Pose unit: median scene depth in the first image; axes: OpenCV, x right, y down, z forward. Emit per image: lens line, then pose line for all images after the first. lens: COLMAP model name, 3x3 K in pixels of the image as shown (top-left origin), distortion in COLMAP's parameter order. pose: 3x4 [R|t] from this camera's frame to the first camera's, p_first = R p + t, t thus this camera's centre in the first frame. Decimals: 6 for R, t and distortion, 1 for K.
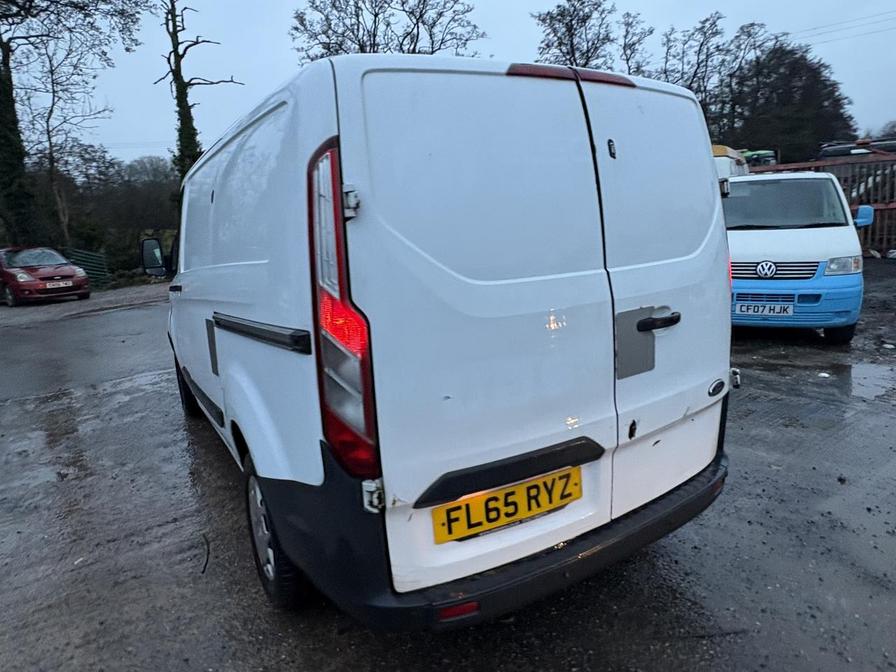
lens RADIAL K [[553.7, 0, 445.9], [0, 553.7, 334.7], [0, 0, 1]] dist [-0.000265, -0.000352]
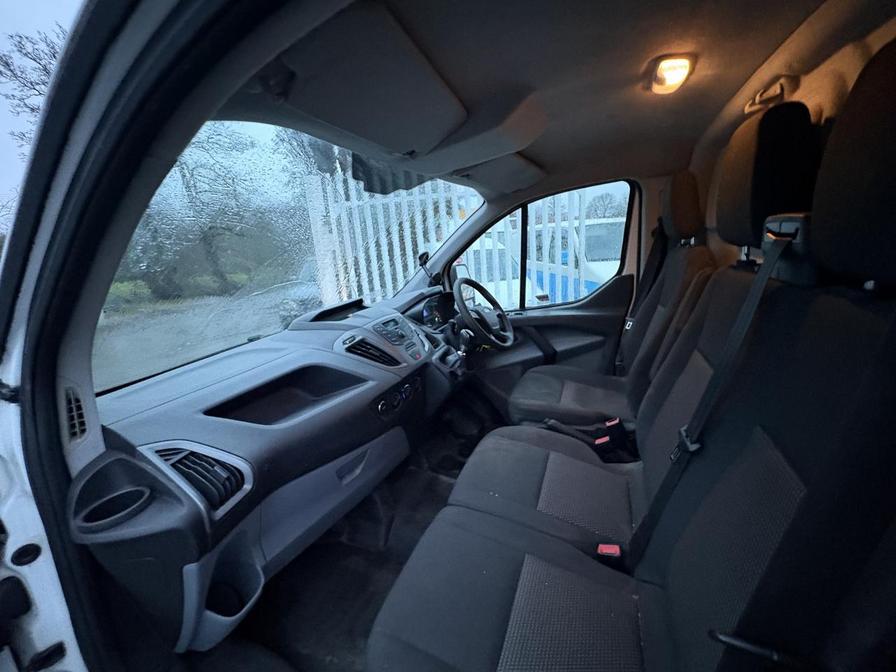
lens RADIAL K [[354.8, 0, 448.9], [0, 354.8, 335.5], [0, 0, 1]] dist [-0.004353, 0.001068]
pose [[0.809067, -0.157320, 0.566270, -0.137346], [0.165174, 0.985540, 0.037807, -0.053601], [-0.564029, 0.062945, 0.823352, 0.264596]]
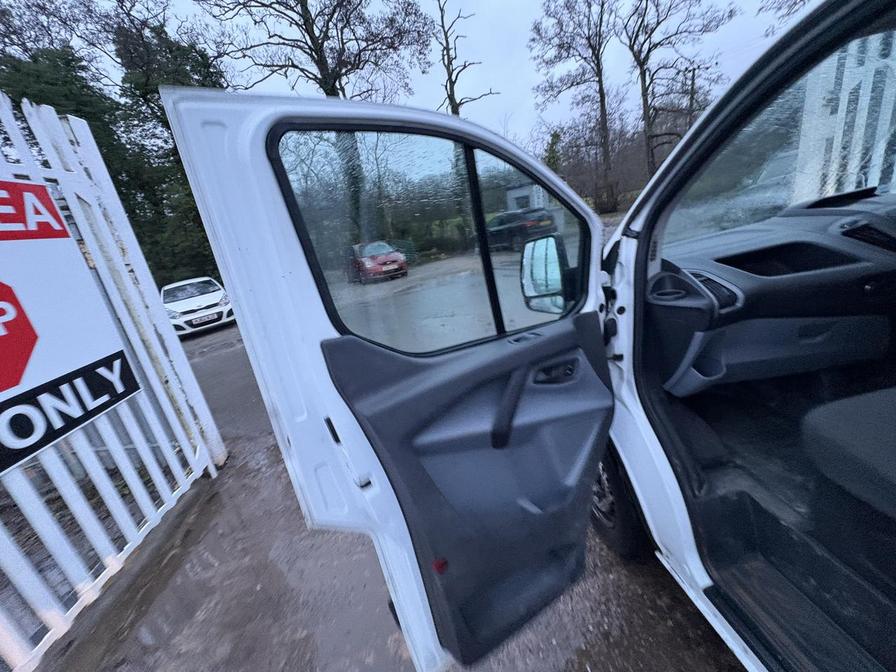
lens RADIAL K [[354.8, 0, 447.3], [0, 354.8, 336.0], [0, 0, 1]] dist [-0.004353, 0.001068]
pose [[0.900332, 0.028232, -0.434288, -0.159835], [0.040225, 0.988224, 0.147632, -0.043351], [0.433342, -0.150387, 0.888594, 0.221204]]
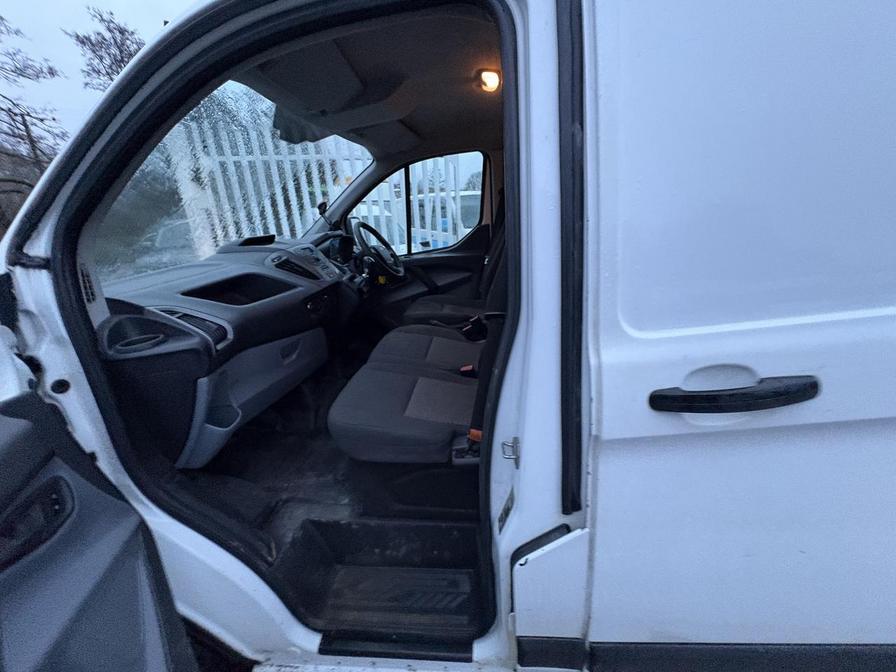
lens RADIAL K [[354.8, 0, 447.5], [0, 354.8, 336.5], [0, 0, 1]] dist [-0.004353, 0.001068]
pose [[0.593134, -0.246577, 0.766415, -0.164241], [0.192467, 0.967771, 0.162407, -0.039131], [-0.781760, 0.051180, 0.621475, 0.243200]]
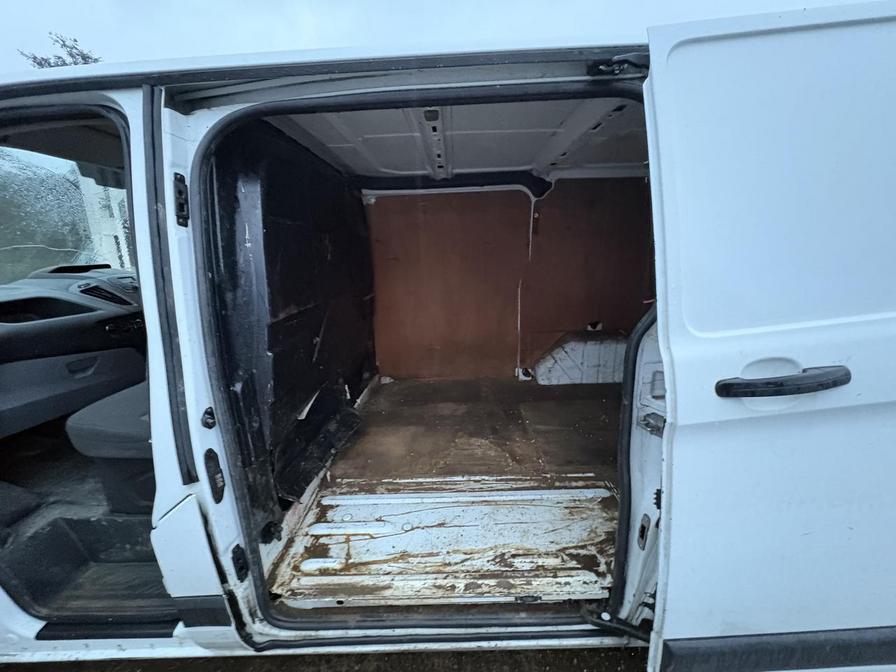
lens RADIAL K [[354.8, 0, 446.6], [0, 354.8, 337.6], [0, 0, 1]] dist [-0.004353, 0.001068]
pose [[0.524805, -0.157270, 0.836568, -0.147365], [0.158515, 0.983649, 0.085480, -0.028282], [-0.836333, 0.087748, 0.541154, 0.185062]]
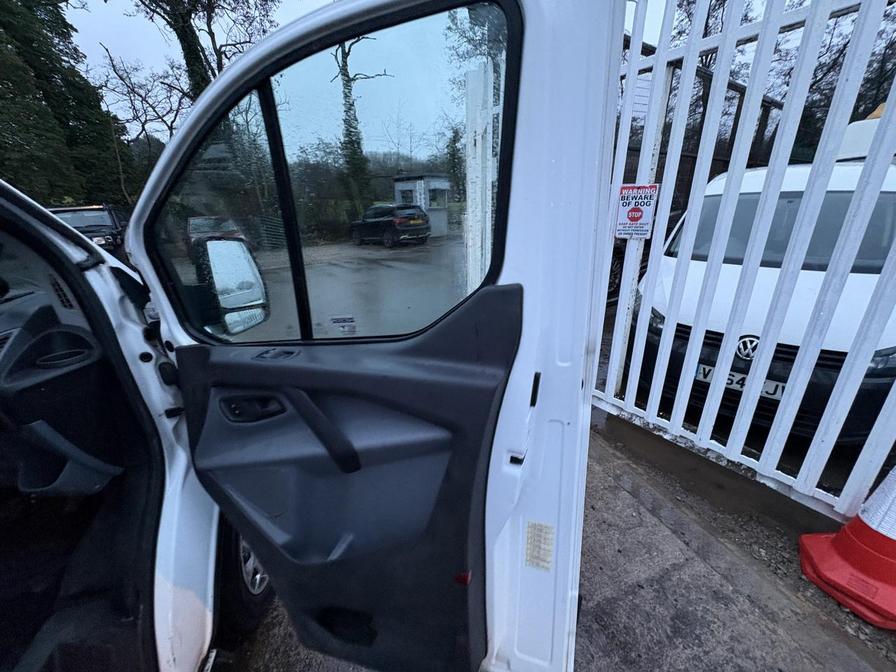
lens RADIAL K [[354.8, 0, 449.6], [0, 354.8, 335.7], [0, 0, 1]] dist [-0.004353, 0.001068]
pose [[0.955557, 0.121817, -0.268460, 0.031468], [-0.074877, 0.981060, 0.178648, -0.076044], [0.285137, -0.150607, 0.946580, 0.348339]]
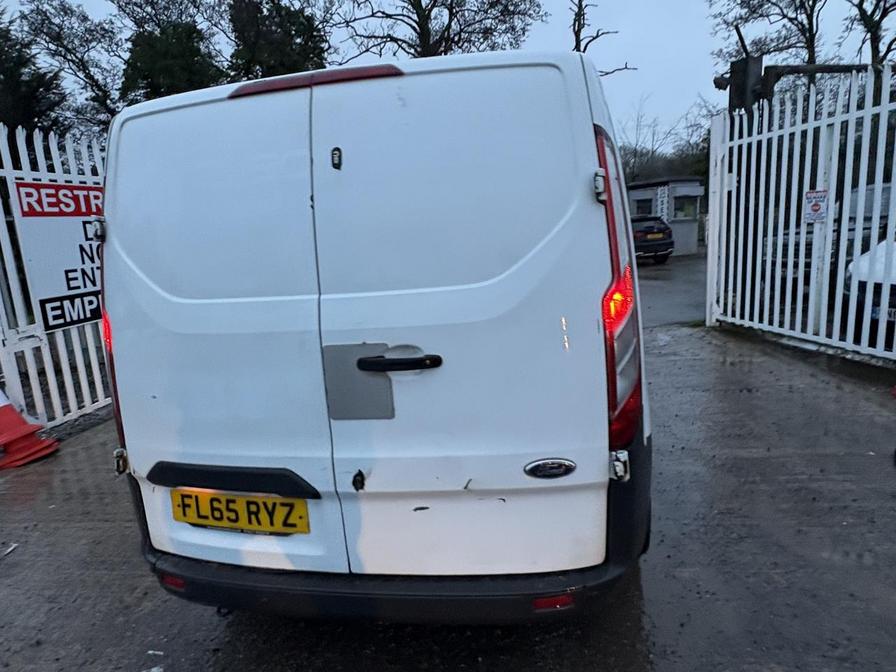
lens RADIAL K [[553.7, 0, 444.6], [0, 553.7, 337.3], [0, 0, 1]] dist [-0.000265, -0.000352]
pose [[0.744300, 0.127075, -0.655645, 0.132686], [-0.105969, 0.991765, 0.071923, -0.017511], [0.659385, 0.015946, 0.751636, 0.058137]]
